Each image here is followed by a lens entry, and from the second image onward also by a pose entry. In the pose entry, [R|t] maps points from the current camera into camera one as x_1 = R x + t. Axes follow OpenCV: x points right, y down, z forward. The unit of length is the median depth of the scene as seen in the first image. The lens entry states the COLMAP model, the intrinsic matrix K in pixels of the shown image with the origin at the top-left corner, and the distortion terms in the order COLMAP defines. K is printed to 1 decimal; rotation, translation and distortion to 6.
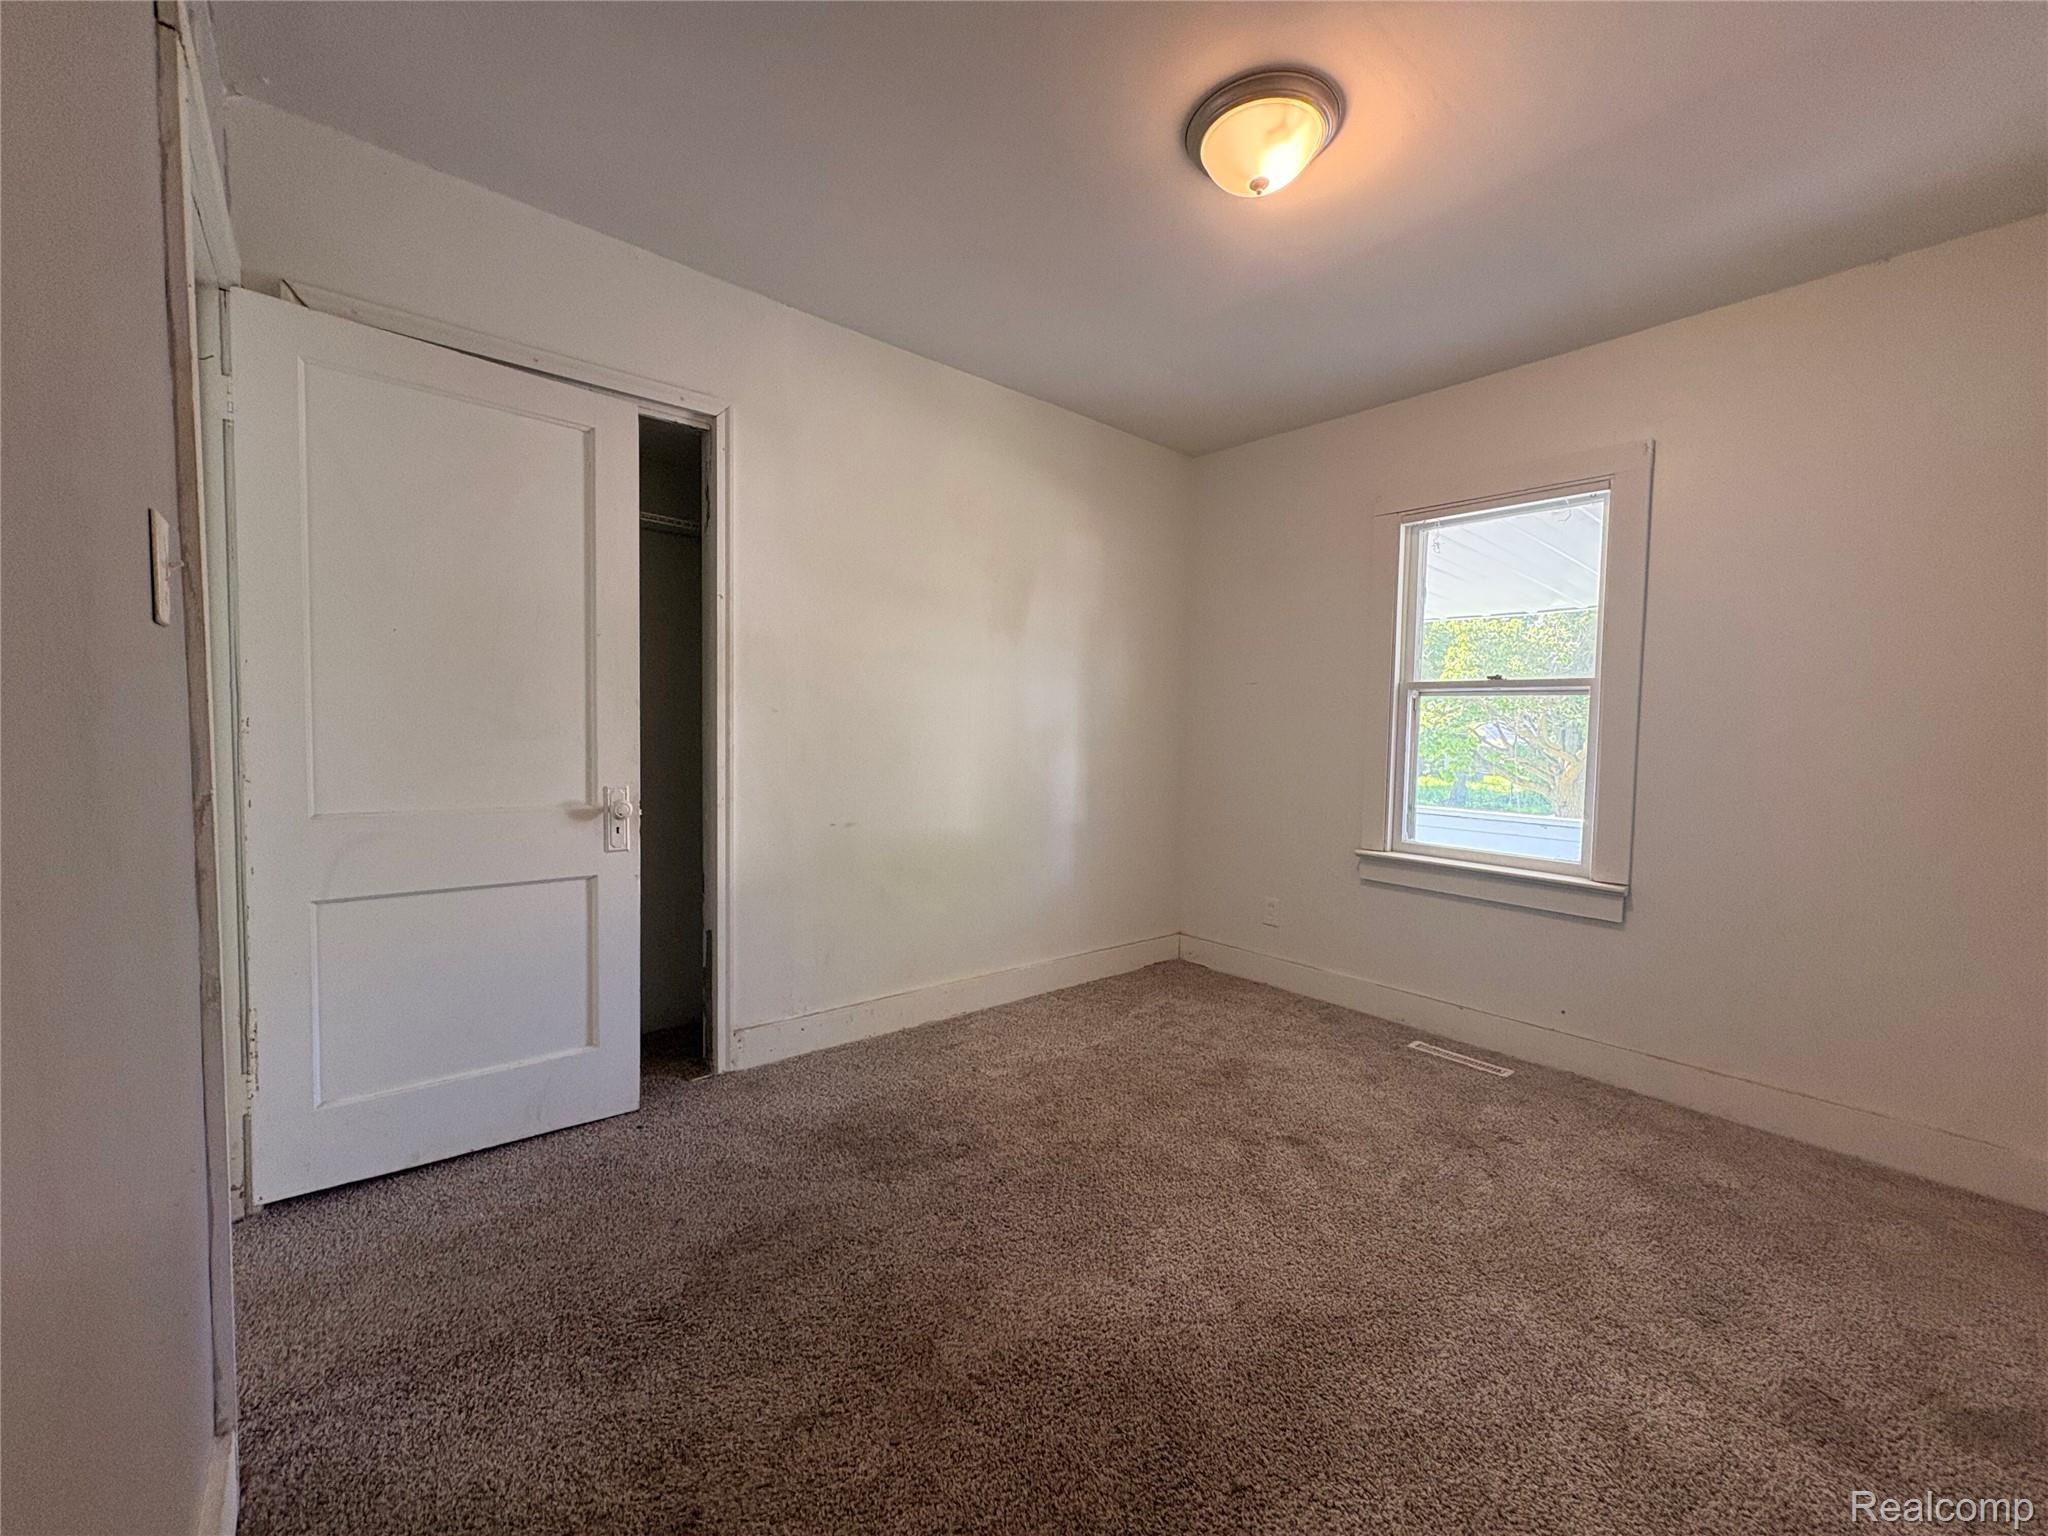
lens RADIAL K [[807.1, 0, 1024.0], [0, 807.1, 768.0], [0, 0, 1]] dist [0.000204, 0.000023]
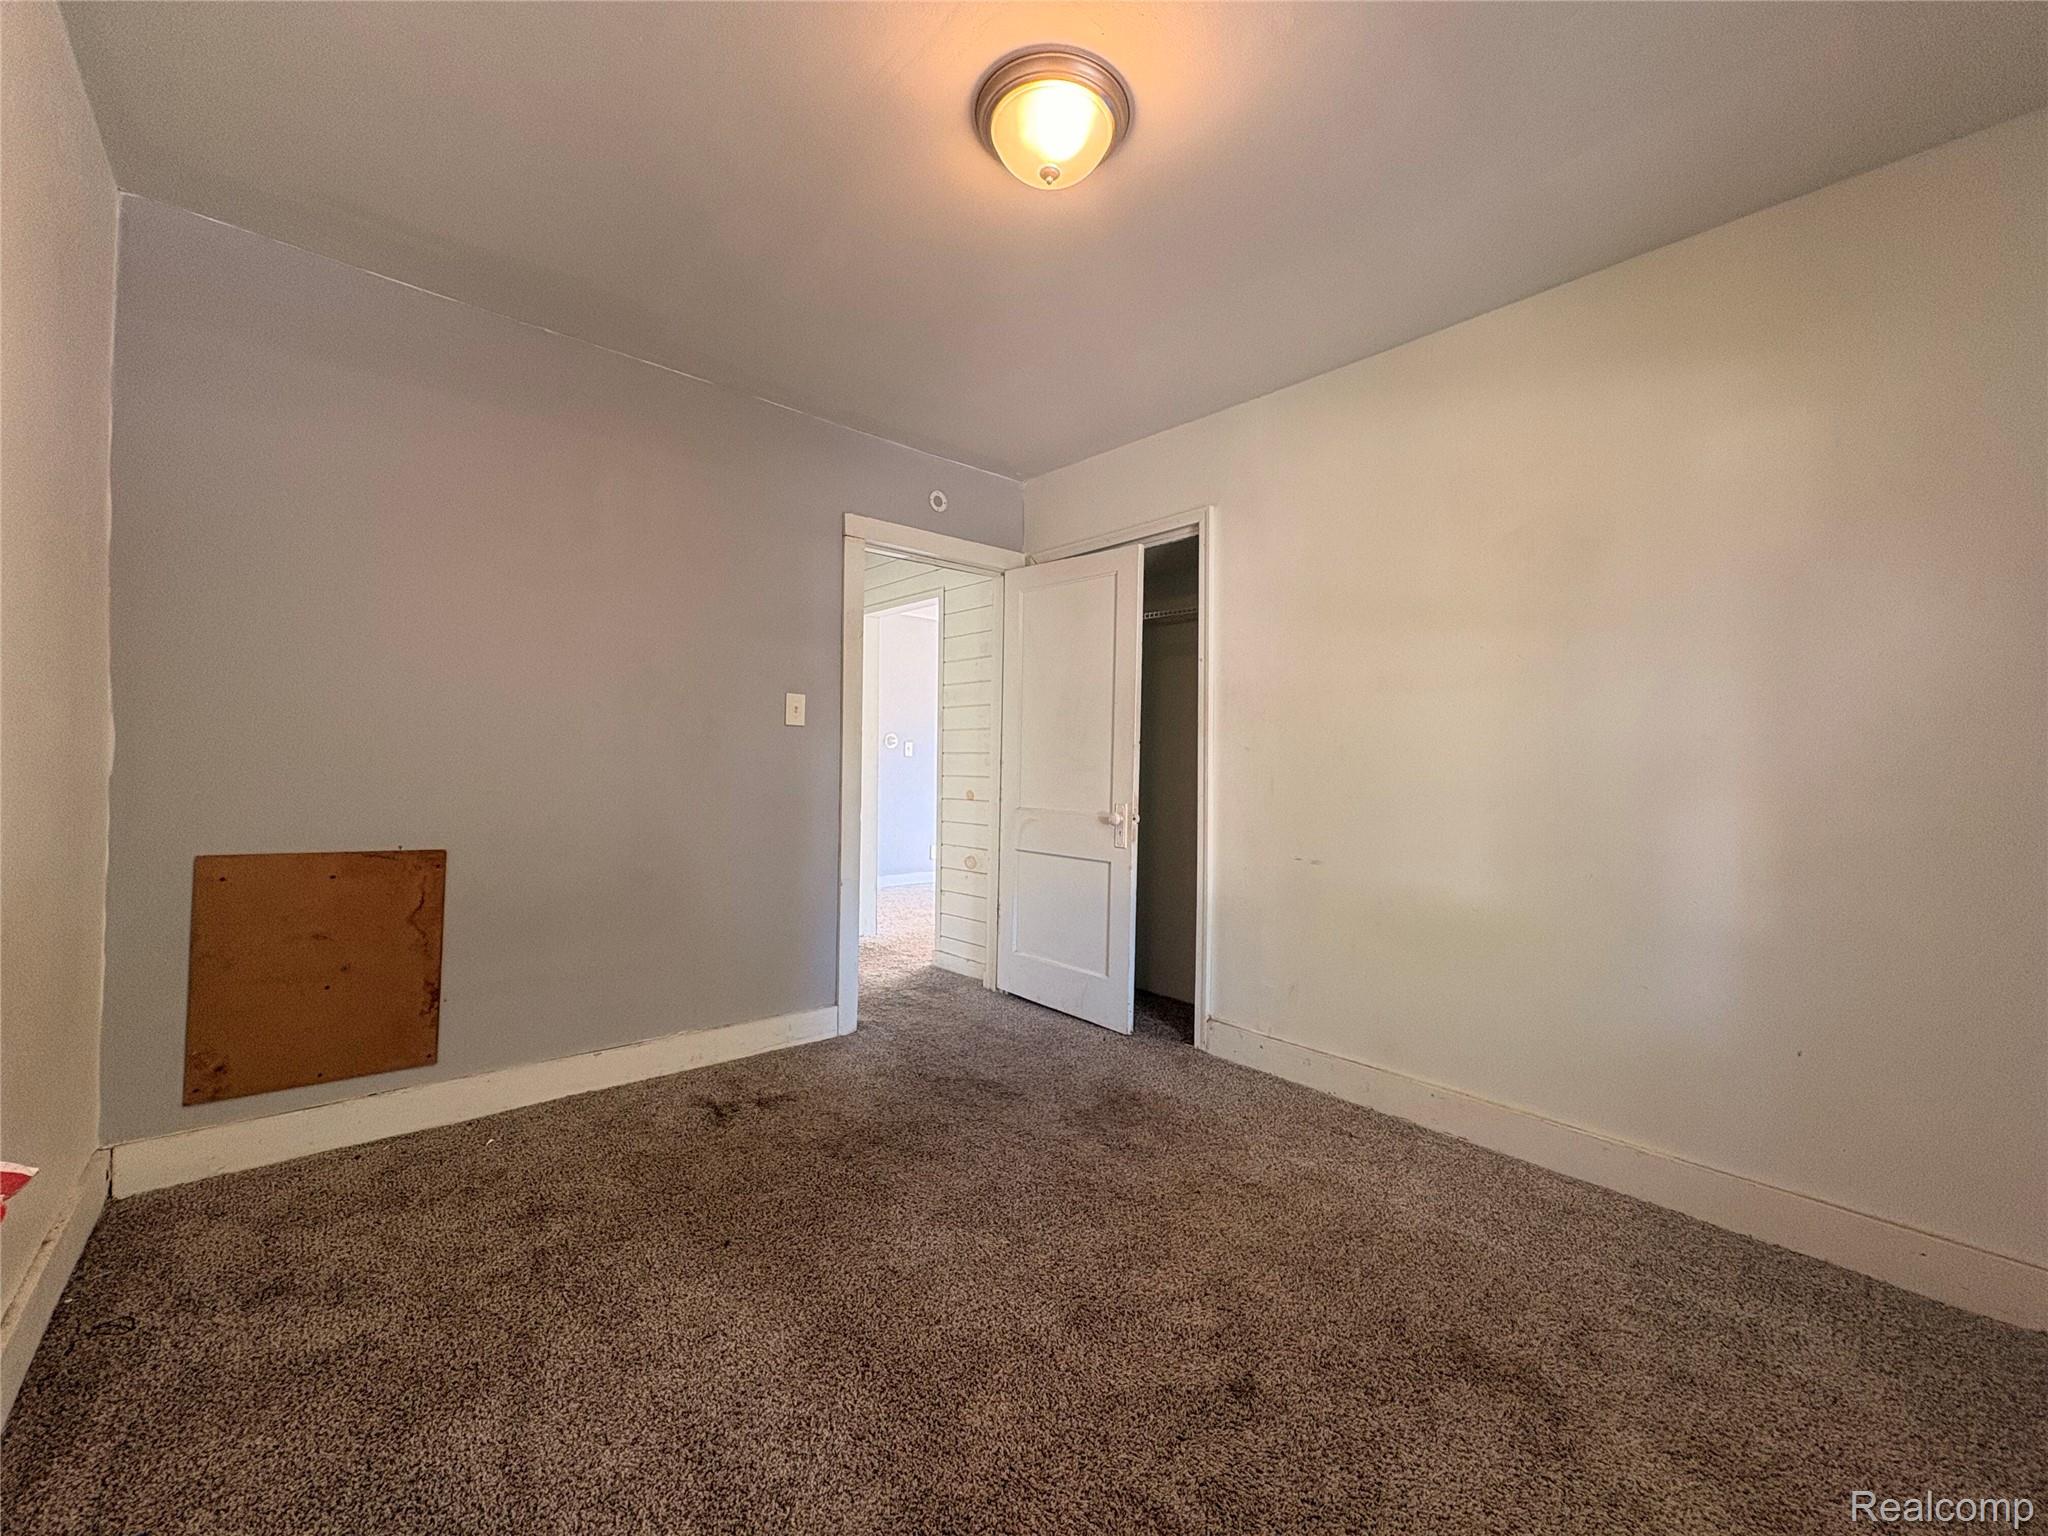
lens RADIAL K [[813.9, 0, 1031.0], [0, 813.9, 755.5], [0, 0, 1]] dist [0.001517, 0.000171]
pose [[0.038504, -0.036861, -0.998578, 0.764074], [-0.072878, 0.996555, -0.039596, 0.005891], [0.996597, 0.074299, 0.035685, 0.605088]]
